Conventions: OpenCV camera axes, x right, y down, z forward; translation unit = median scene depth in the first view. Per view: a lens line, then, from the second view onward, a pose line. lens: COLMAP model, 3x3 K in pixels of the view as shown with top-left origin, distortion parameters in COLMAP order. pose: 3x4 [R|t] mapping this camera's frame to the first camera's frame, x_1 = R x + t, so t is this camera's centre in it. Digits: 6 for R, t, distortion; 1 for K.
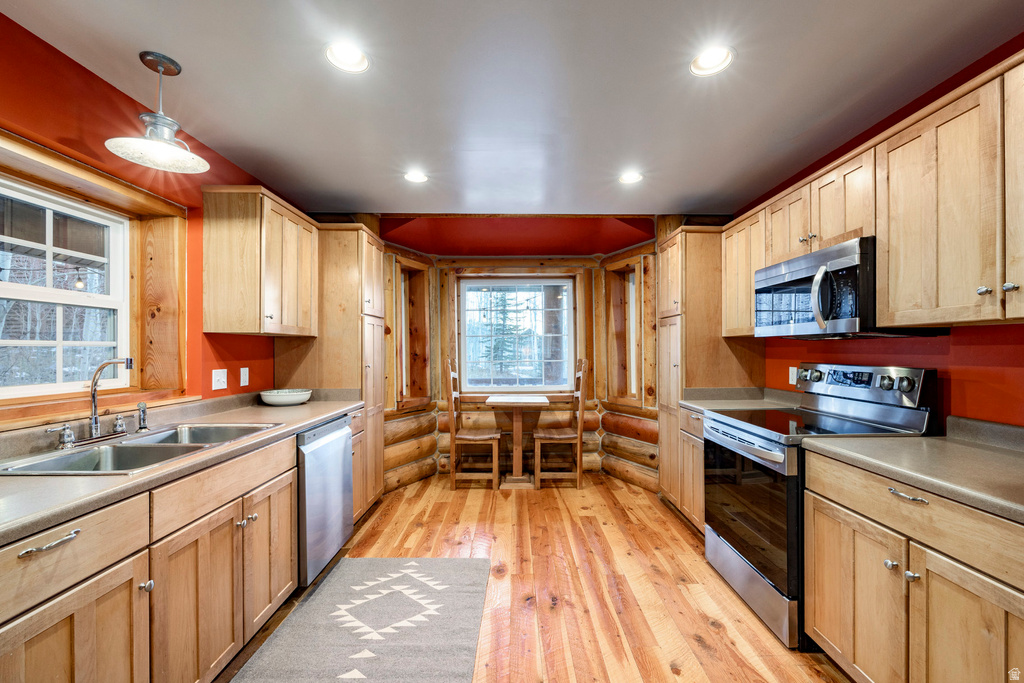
lens RADIAL K [[419.1, 0, 525.4], [0, 419.1, 349.2], [0, 0, 1]] dist [0.001982, -0.000627]
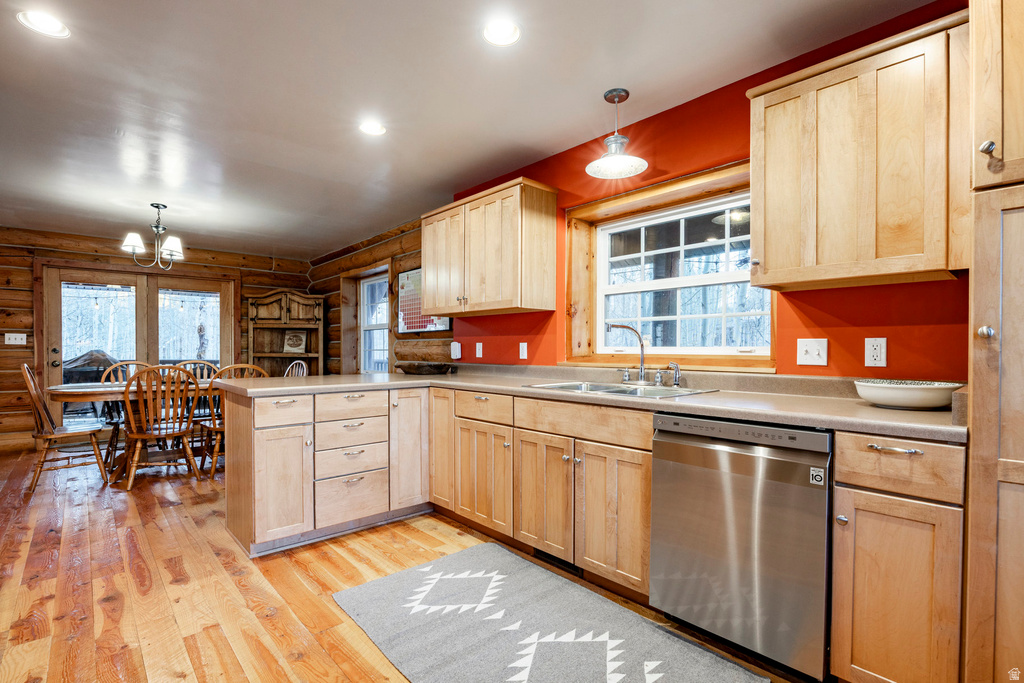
lens RADIAL K [[485.9, 0, 513.7], [0, 485.9, 349.2], [0, 0, 1]] dist [-0.006124, -0.000888]
pose [[-0.761417, 0.001935, -0.648260, 0.257749], [0.000983, 0.999998, 0.001831, 0.071376], [0.648262, 0.000757, -0.761417, 1.437328]]
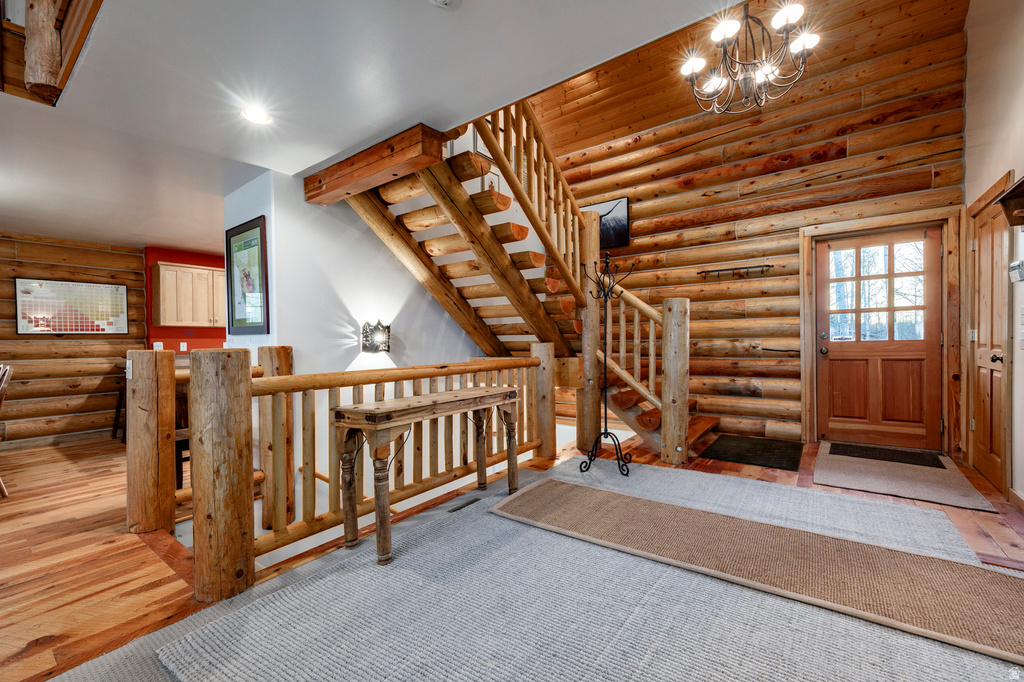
lens RADIAL K [[419.1, 0, 507.9], [0, 419.1, 343.2], [0, 0, 1]] dist [0.001982, -0.000627]
pose [[0.786133, -0.005221, -0.618036, 2.375449], [0.013059, 0.999881, 0.008164, 0.060345], [0.617920, -0.014489, 0.786108, -0.744769]]
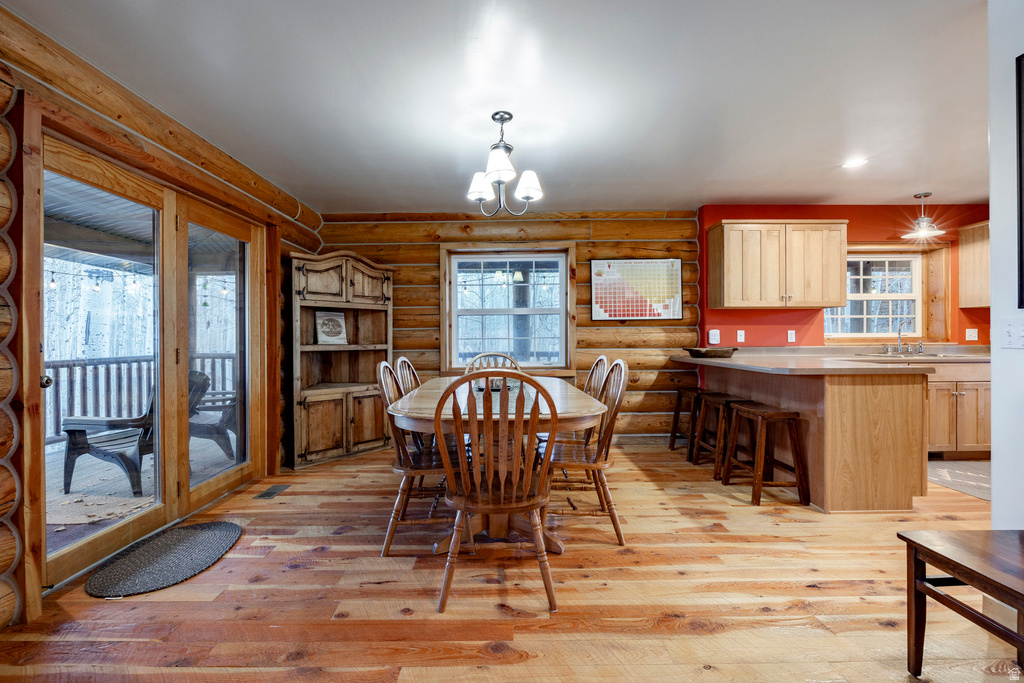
lens RADIAL K [[450.8, 0, 510.7], [0, 450.8, 335.1], [0, 0, 1]] dist [-0.008021, 0.000242]
pose [[-0.021431, 0.000091, -0.999770, 1.256602], [0.007762, 0.999970, -0.000076, 0.064302], [0.999740, -0.007762, -0.021431, -0.936309]]
